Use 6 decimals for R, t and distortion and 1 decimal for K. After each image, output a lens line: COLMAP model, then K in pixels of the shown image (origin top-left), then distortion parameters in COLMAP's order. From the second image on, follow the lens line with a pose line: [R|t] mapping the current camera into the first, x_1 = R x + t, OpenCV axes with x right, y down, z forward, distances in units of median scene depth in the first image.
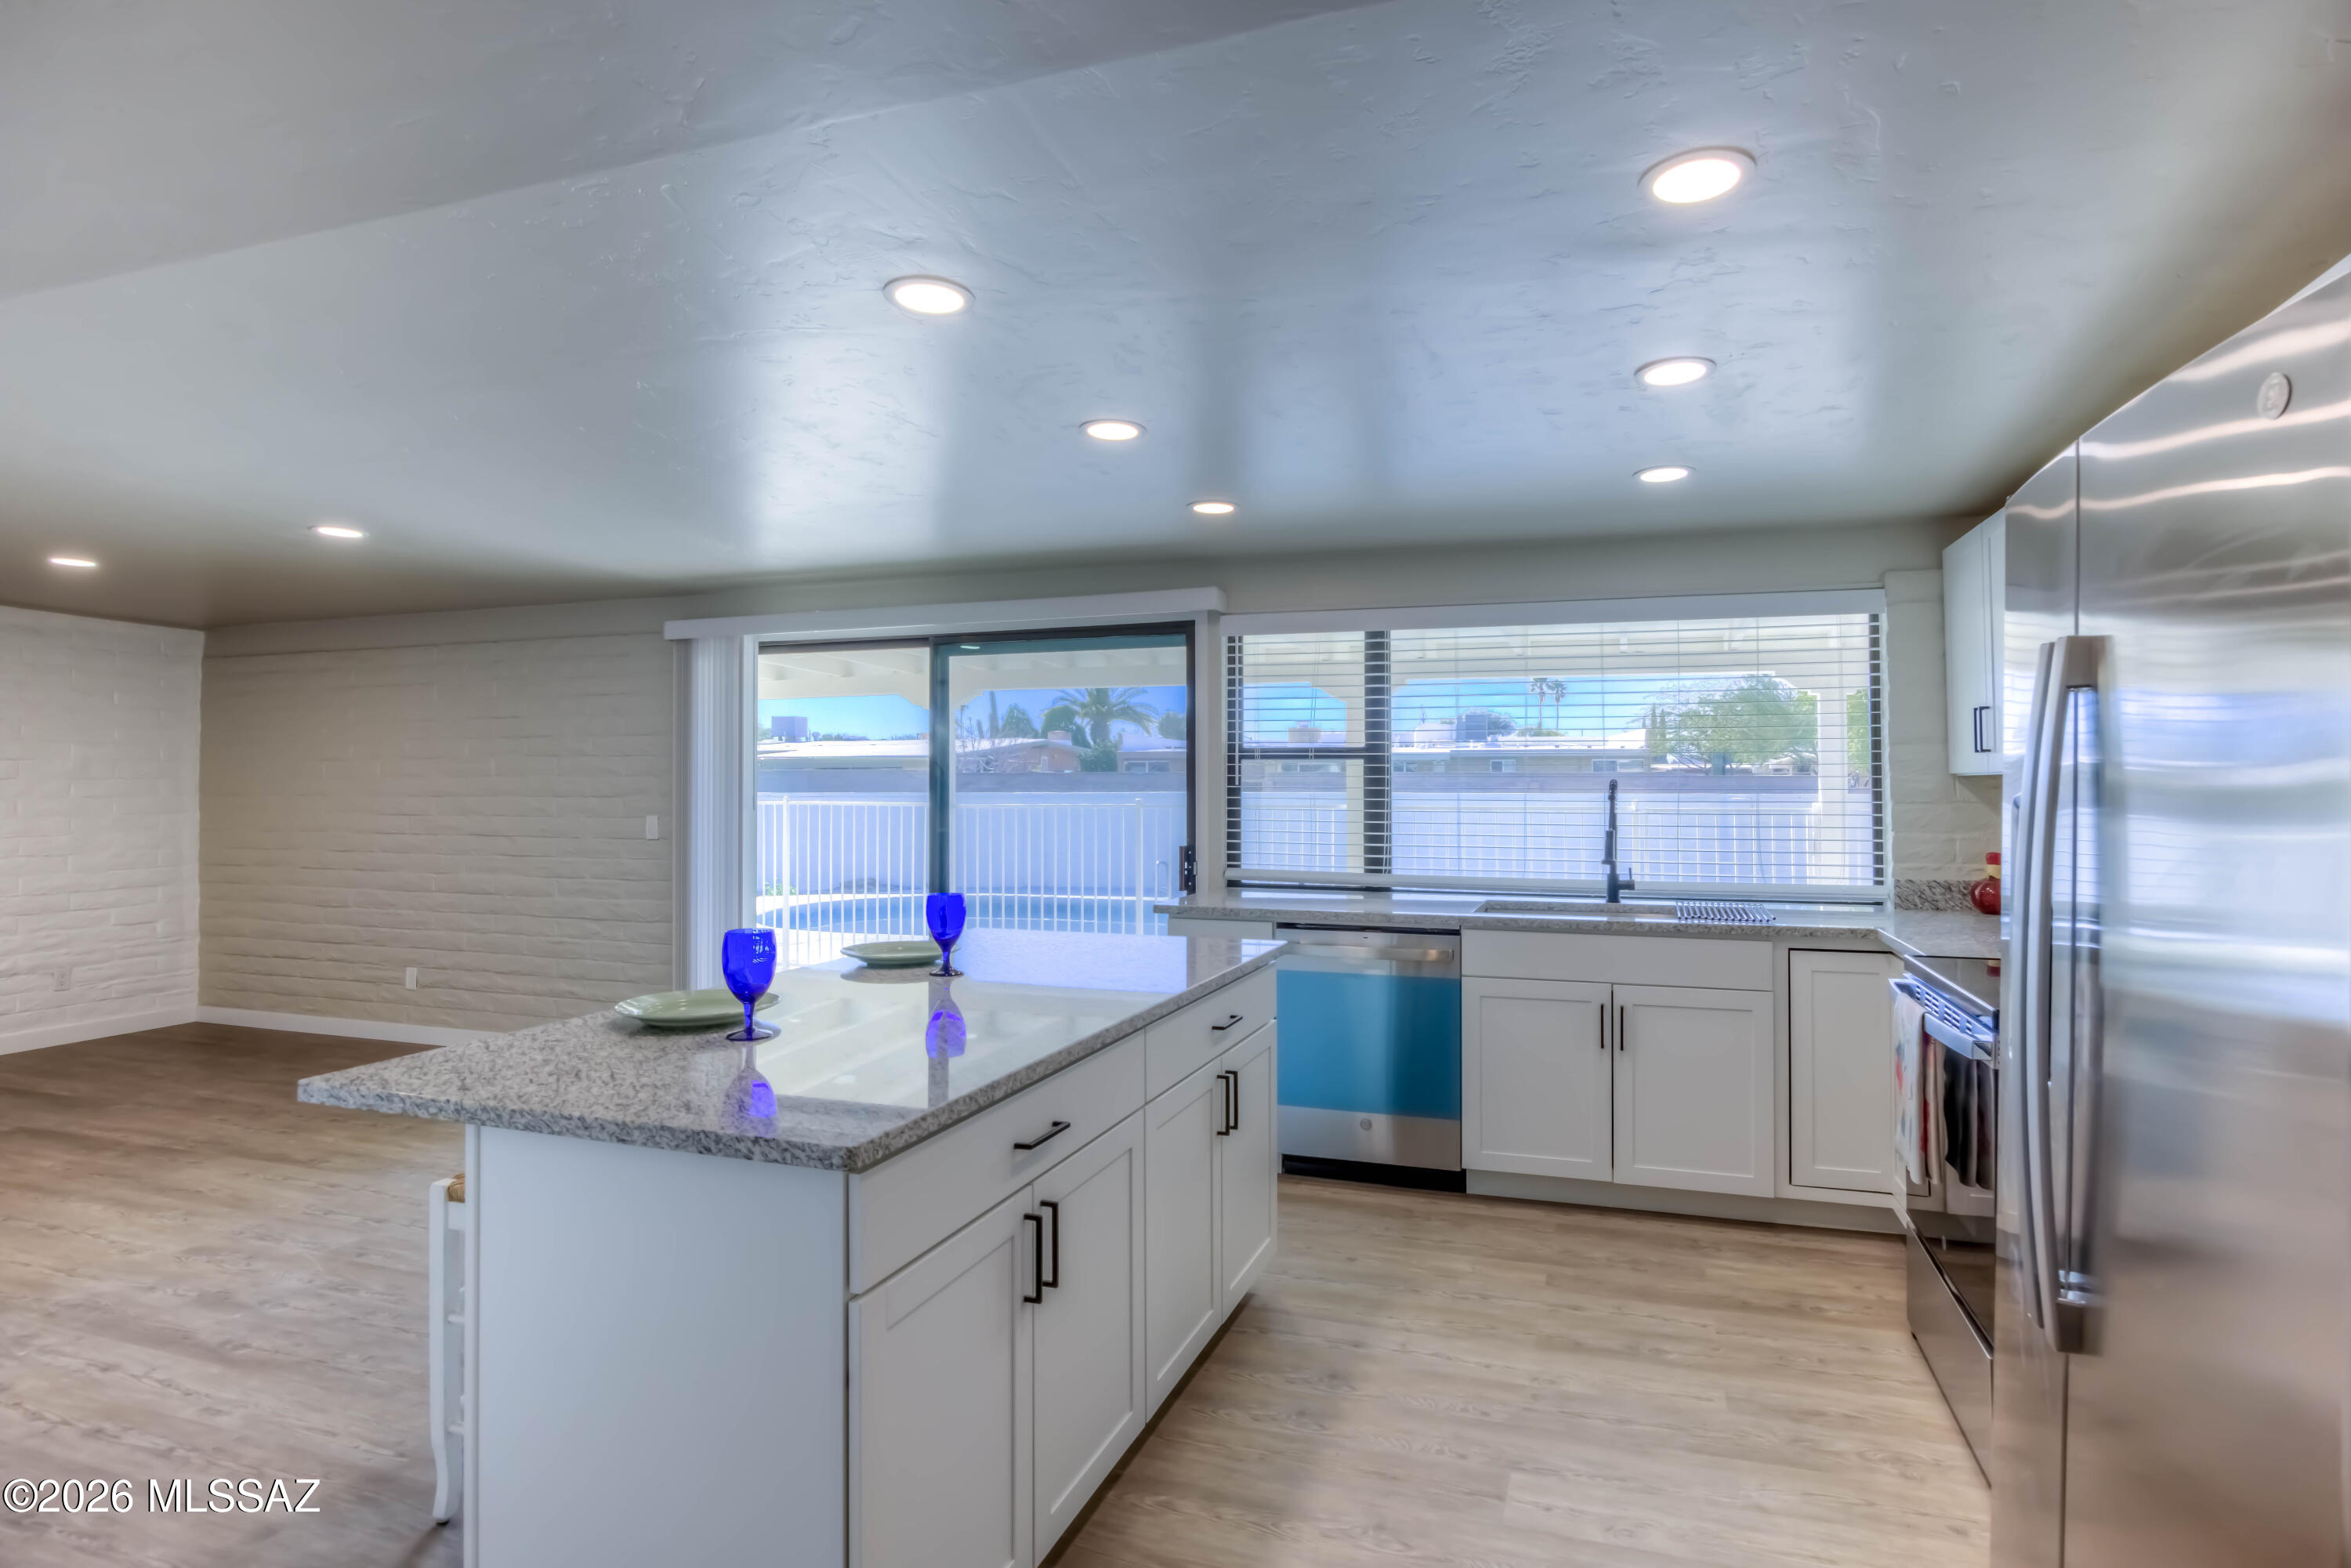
lens RADIAL K [[1202.8, 0, 1257.1], [0, 1202.8, 752.6], [0, 0, 1]] dist [-0.038204, 0.011141]
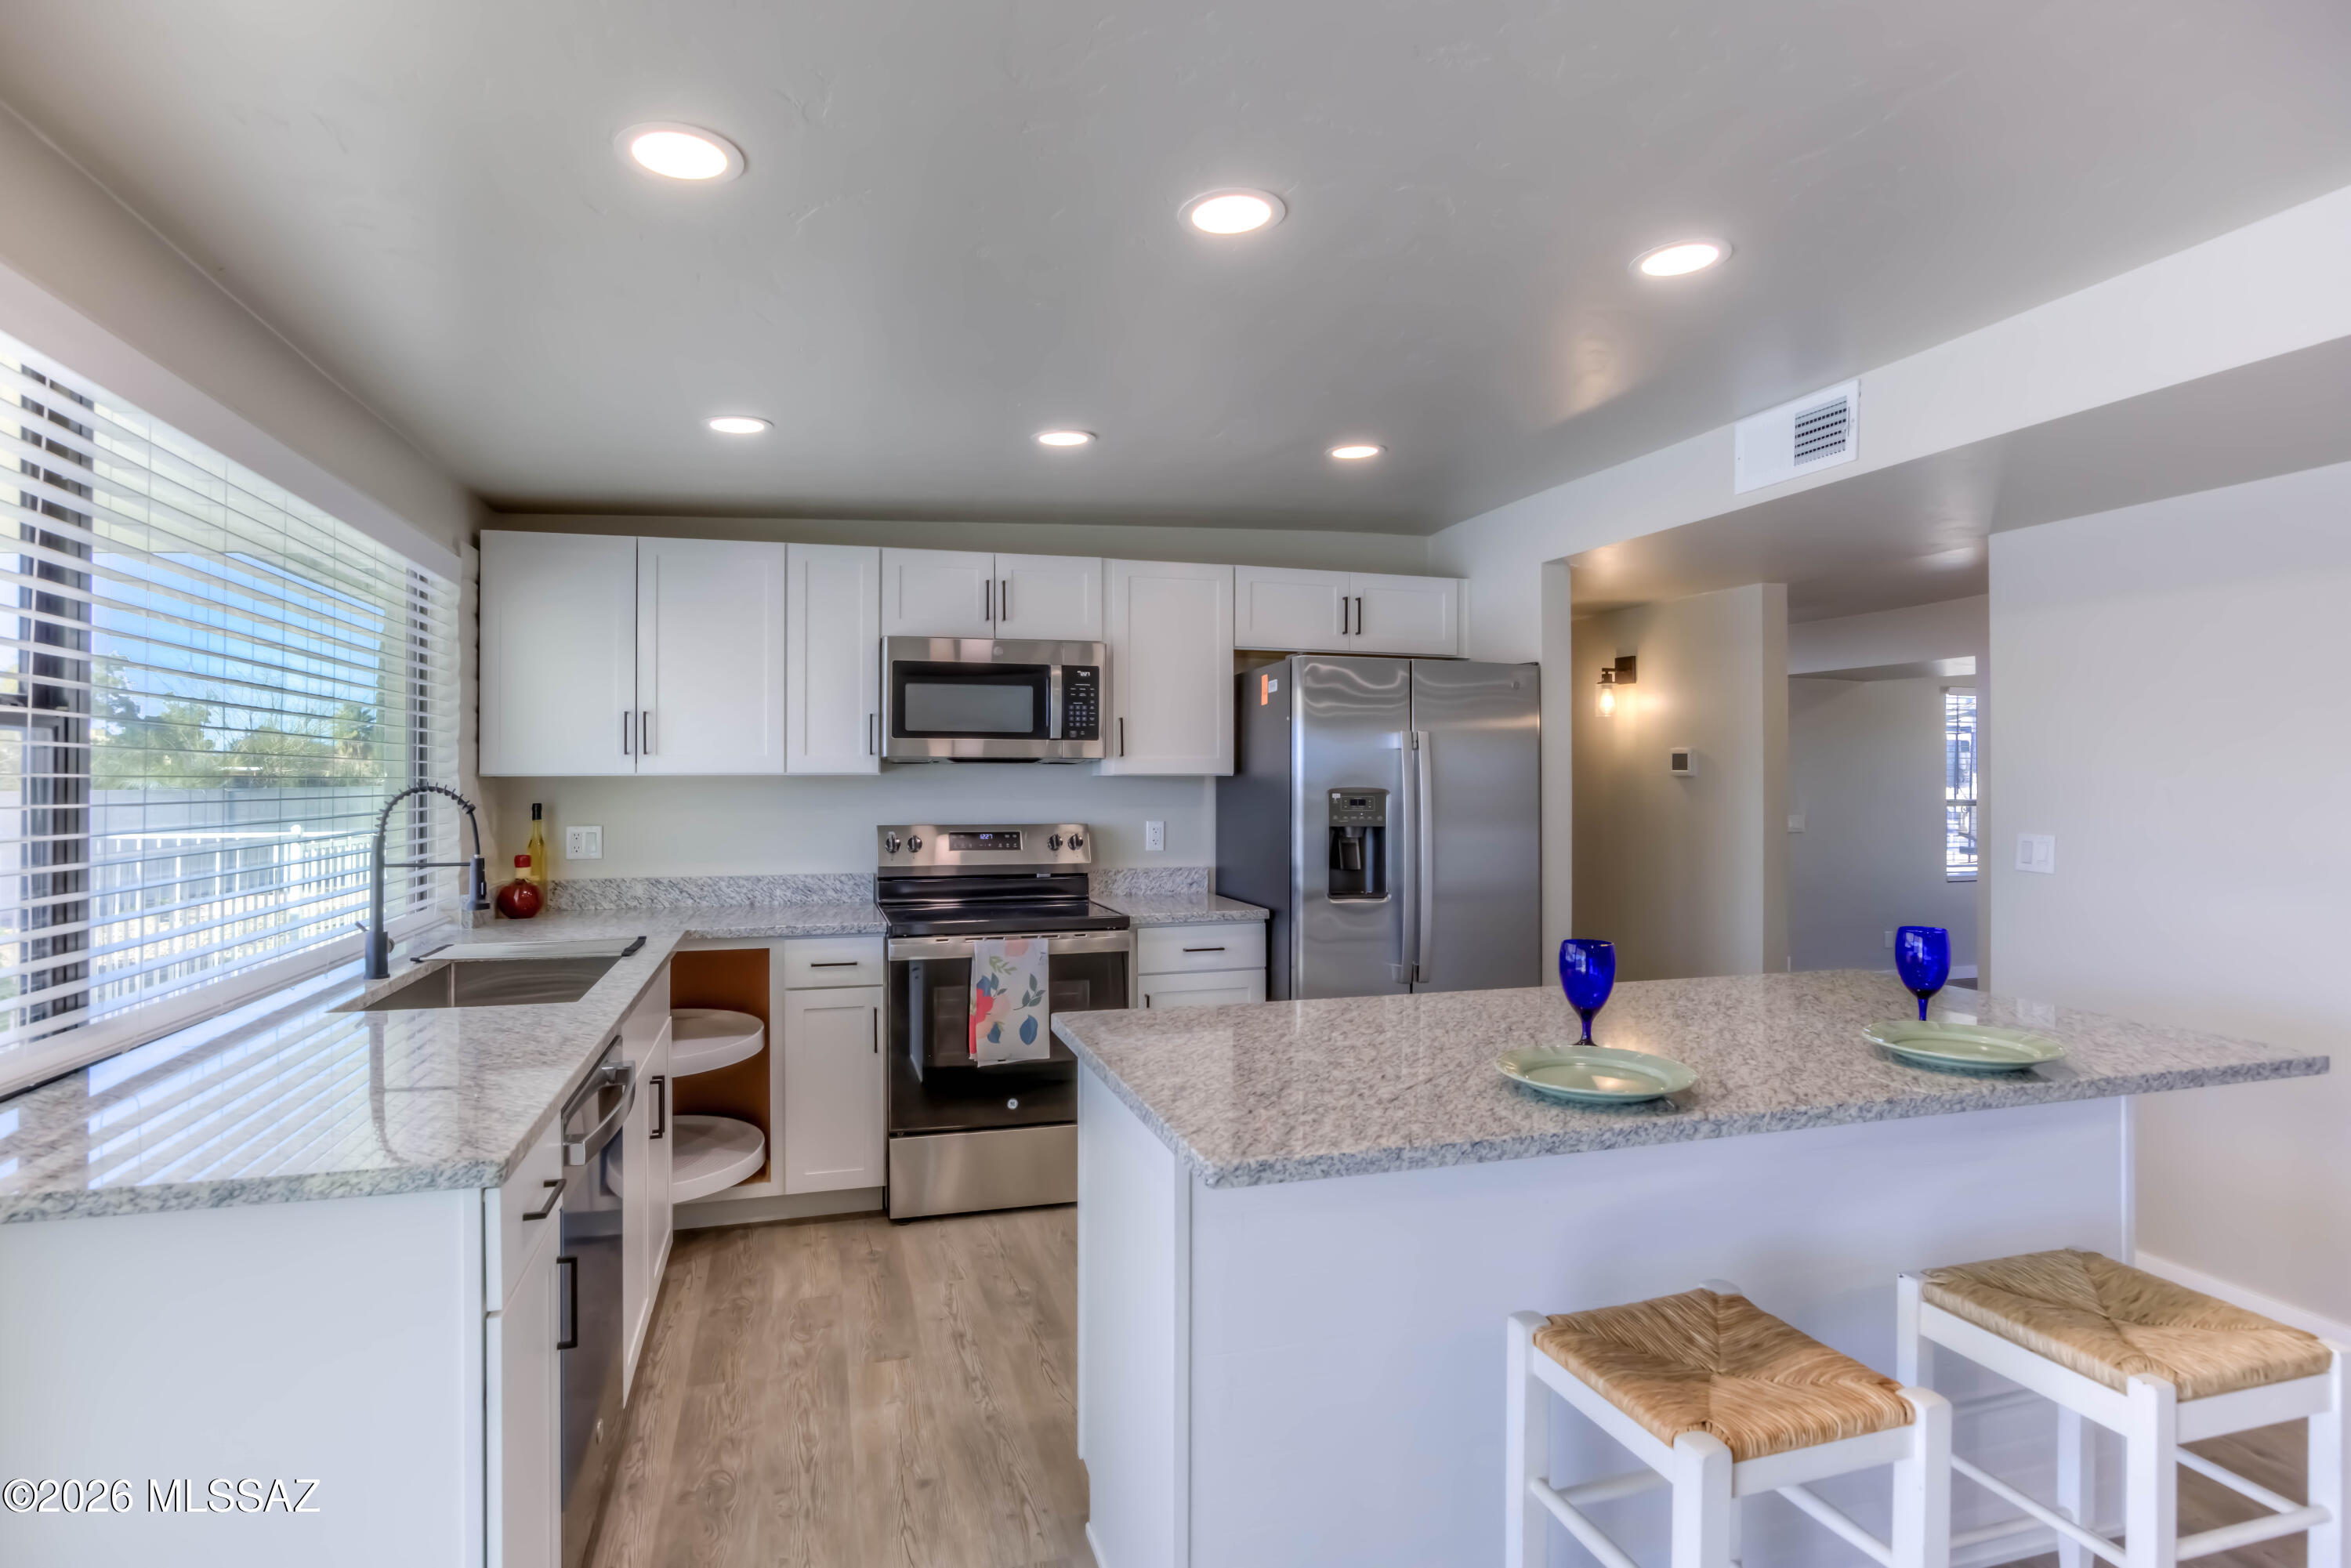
lens RADIAL K [[1179.3, 0, 1161.3], [0, 1179.3, 784.2], [0, 0, 1]] dist [-0.049327, -0.000461]
pose [[-0.541304, -0.001842, 0.840825, -0.380810], [-0.017201, 0.999813, -0.008883, 0.020625], [-0.840651, -0.019272, -0.541234, 0.874942]]
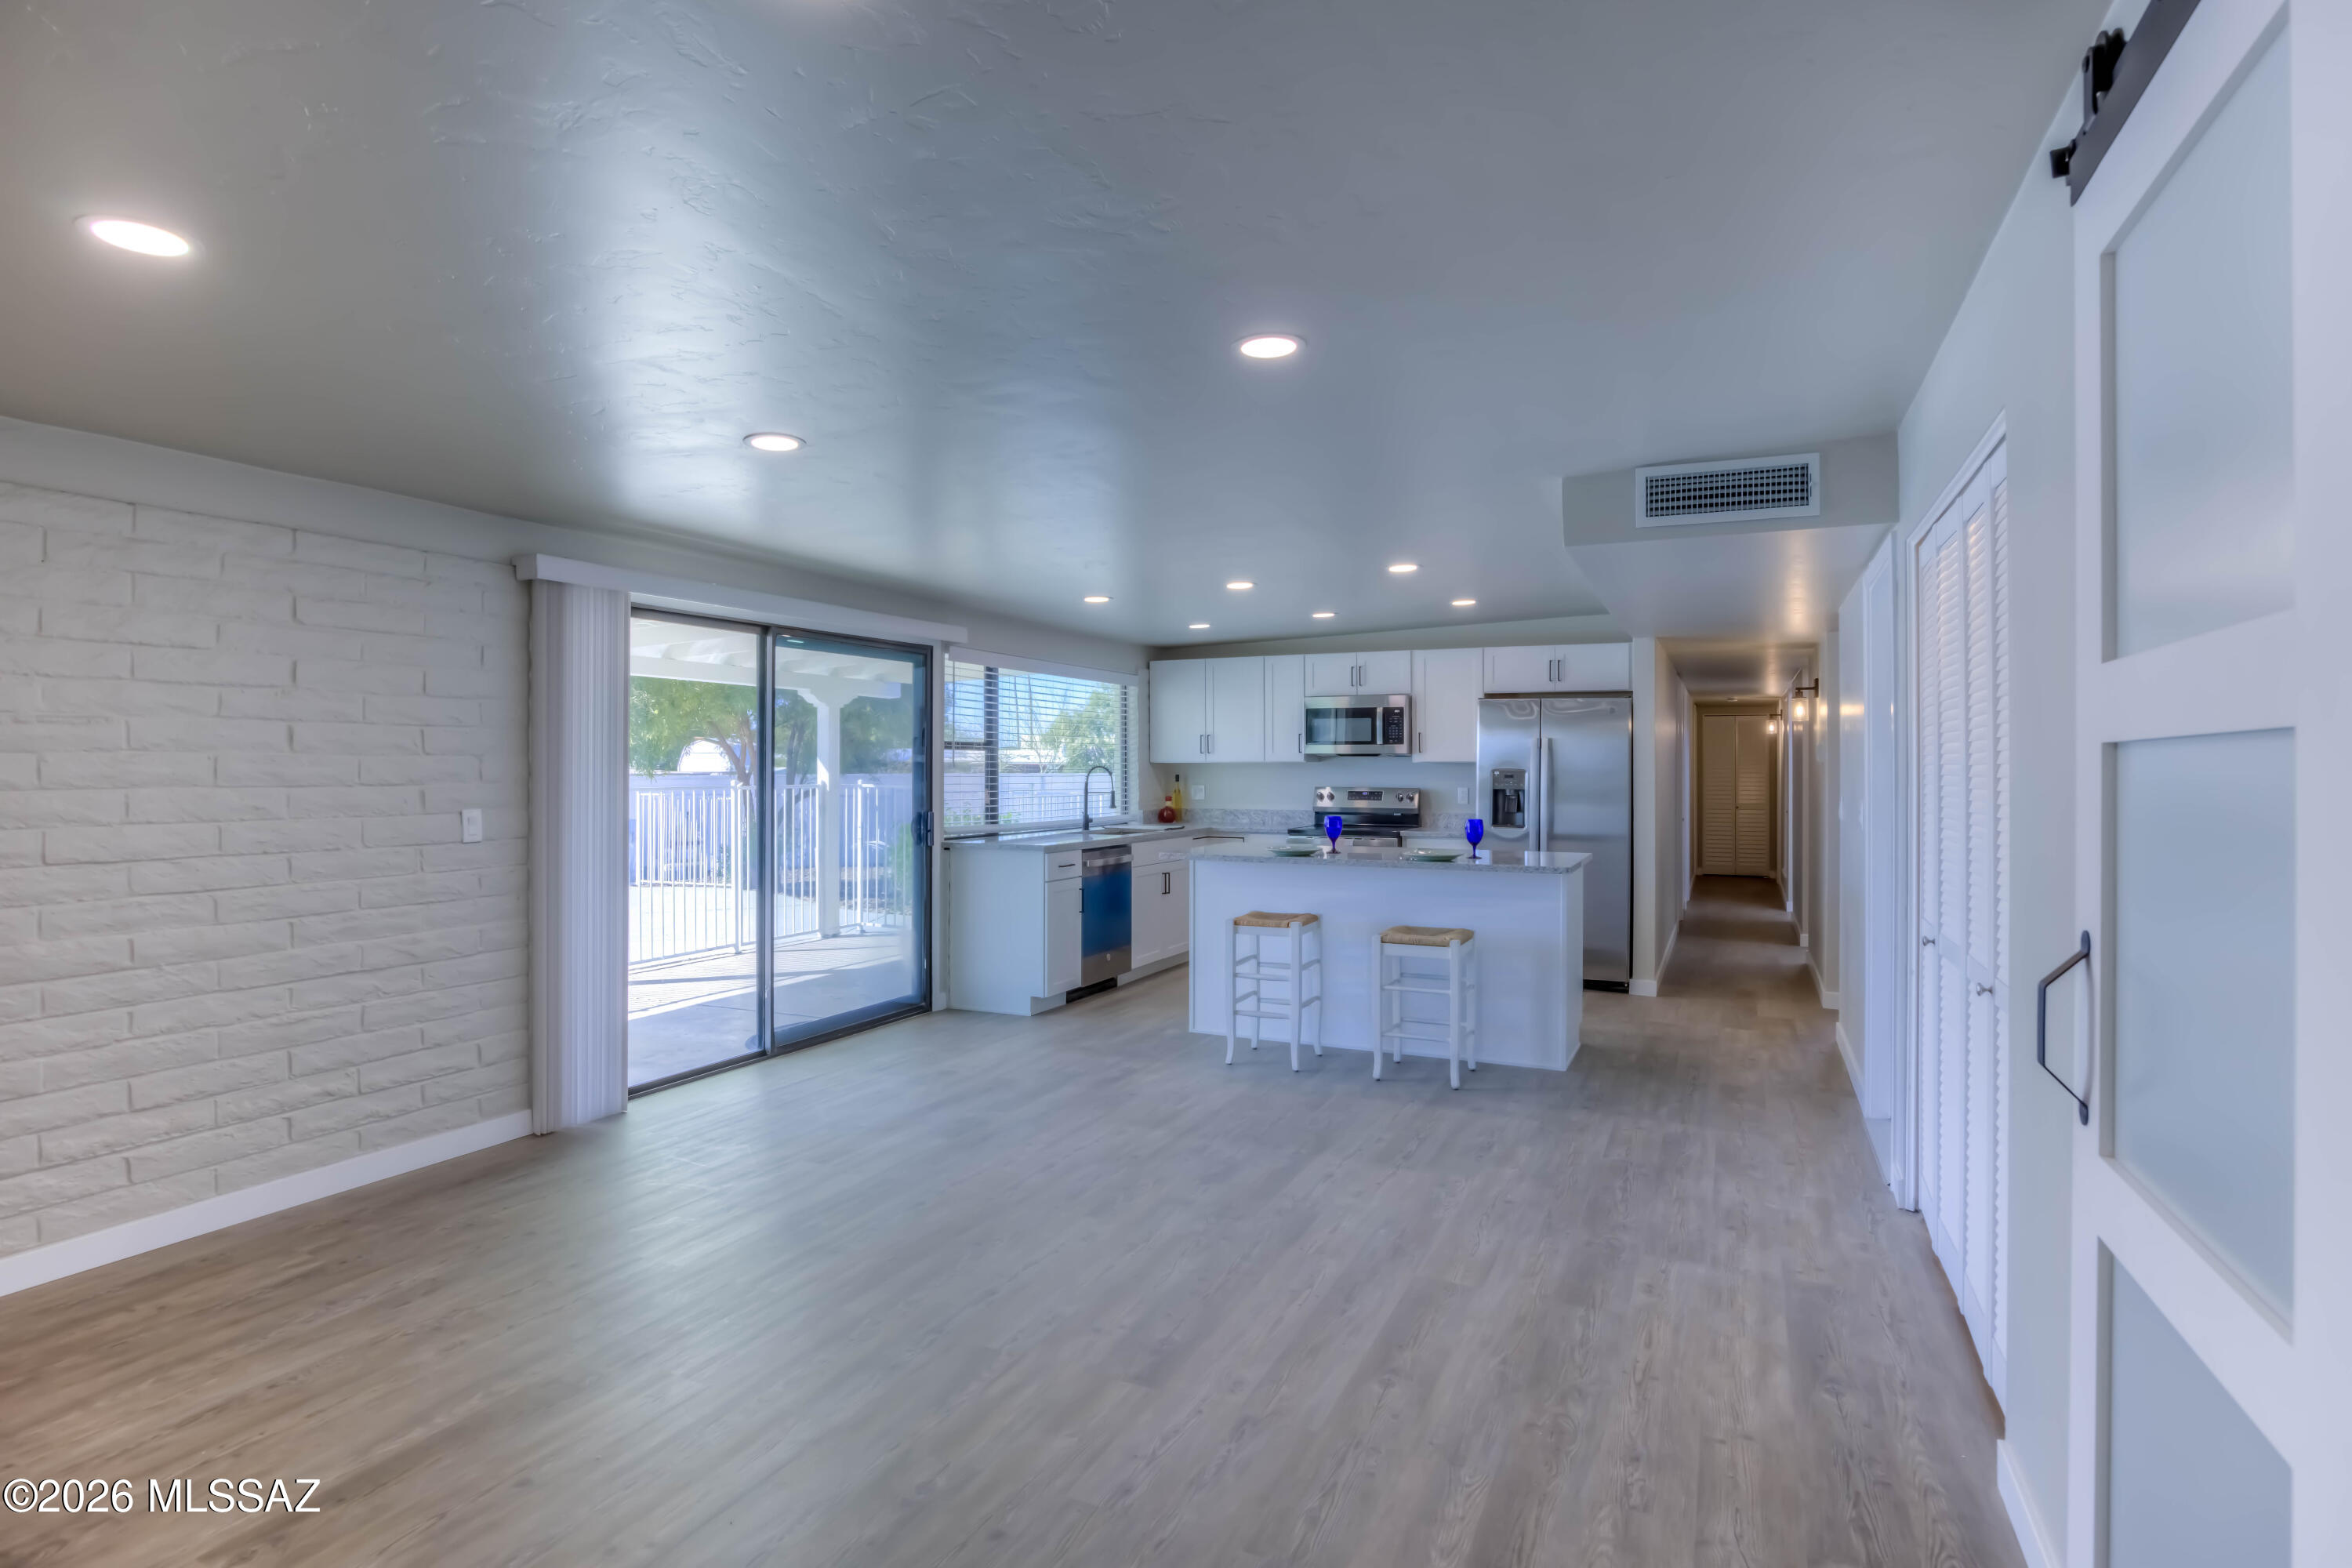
lens RADIAL K [[1146.1, 0, 1185.7], [0, 1146.1, 772.2], [0, 0, 1]] dist [-0.020411, 0.000248]
pose [[0.140861, -0.003050, 0.990025, -1.282951], [-0.022037, 0.999738, 0.006216, 0.018300], [-0.989784, -0.022692, 0.140757, 0.532546]]
